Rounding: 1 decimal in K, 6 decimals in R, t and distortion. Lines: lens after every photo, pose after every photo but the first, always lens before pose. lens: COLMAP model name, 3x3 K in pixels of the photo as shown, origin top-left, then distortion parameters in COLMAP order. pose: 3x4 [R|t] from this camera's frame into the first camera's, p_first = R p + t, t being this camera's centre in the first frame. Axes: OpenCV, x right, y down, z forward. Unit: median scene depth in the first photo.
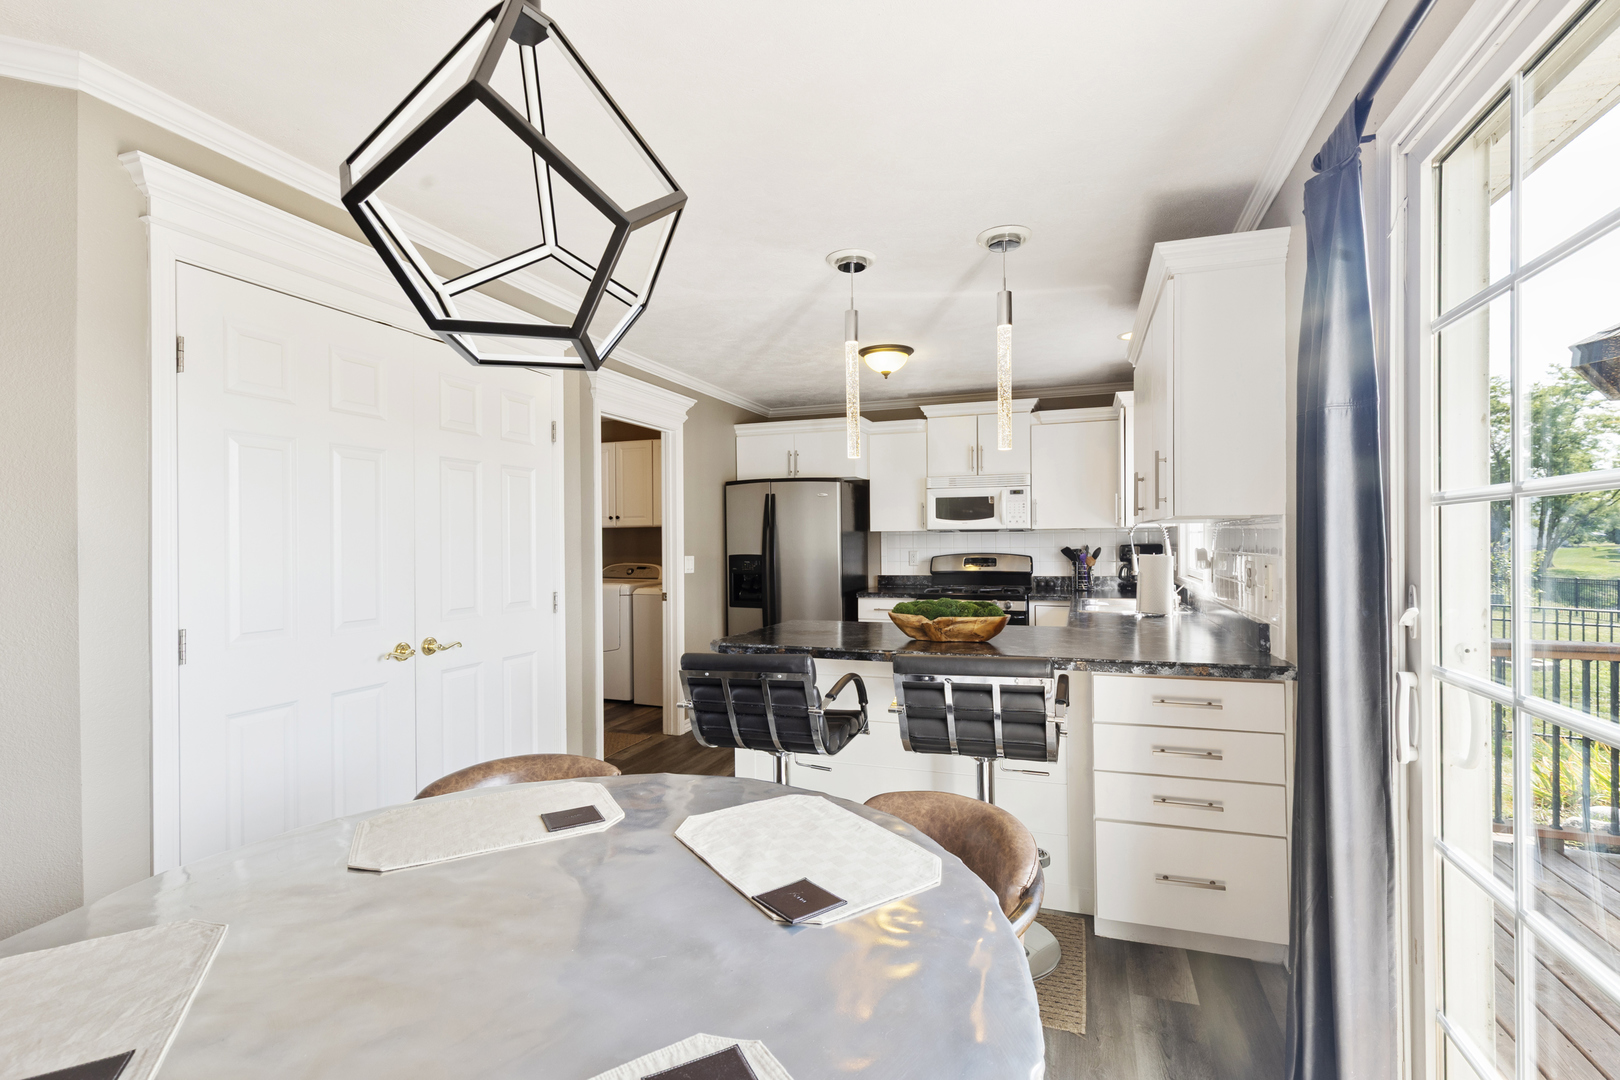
lens RADIAL K [[755.1, 0, 811.8], [0, 755.1, 542.6], [0, 0, 1]] dist [0.007260, -0.000899]
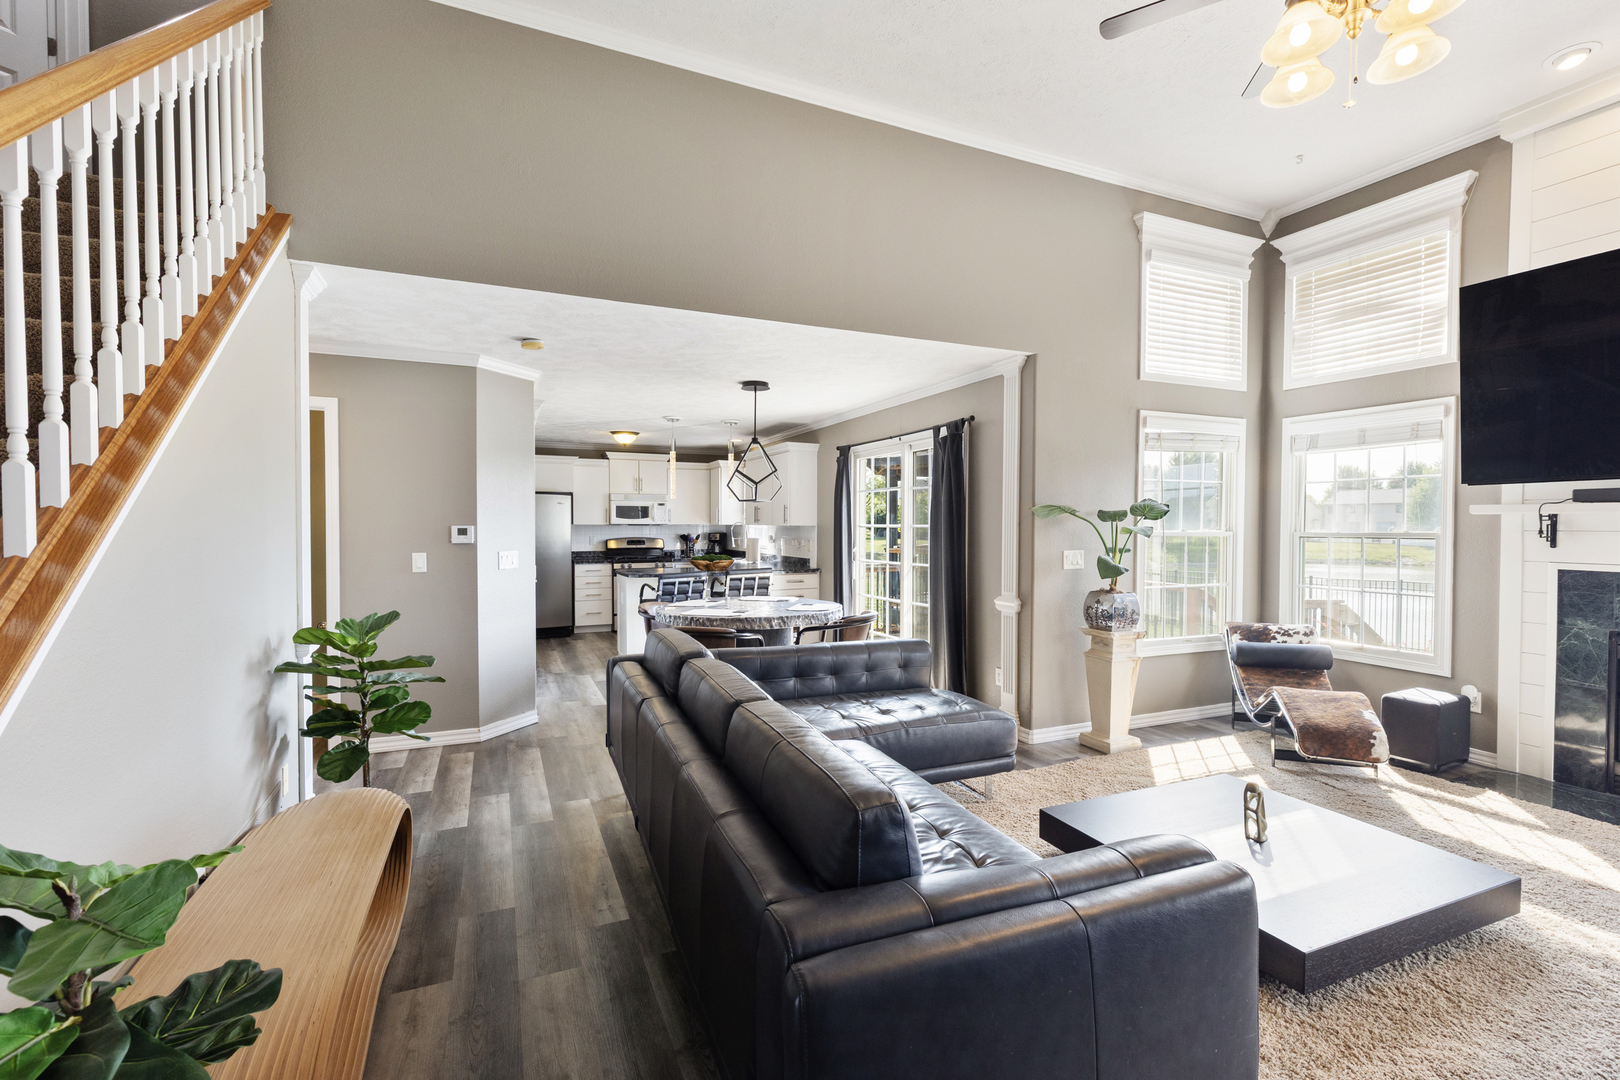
lens RADIAL K [[755.1, 0, 818.3], [0, 755.1, 533.3], [0, 0, 1]] dist [0.007260, -0.000899]
pose [[0.744336, 0.004186, 0.667792, -0.658921], [-0.009540, 0.999945, 0.004364, -0.007543], [-0.667737, -0.009619, 0.744335, -0.616165]]
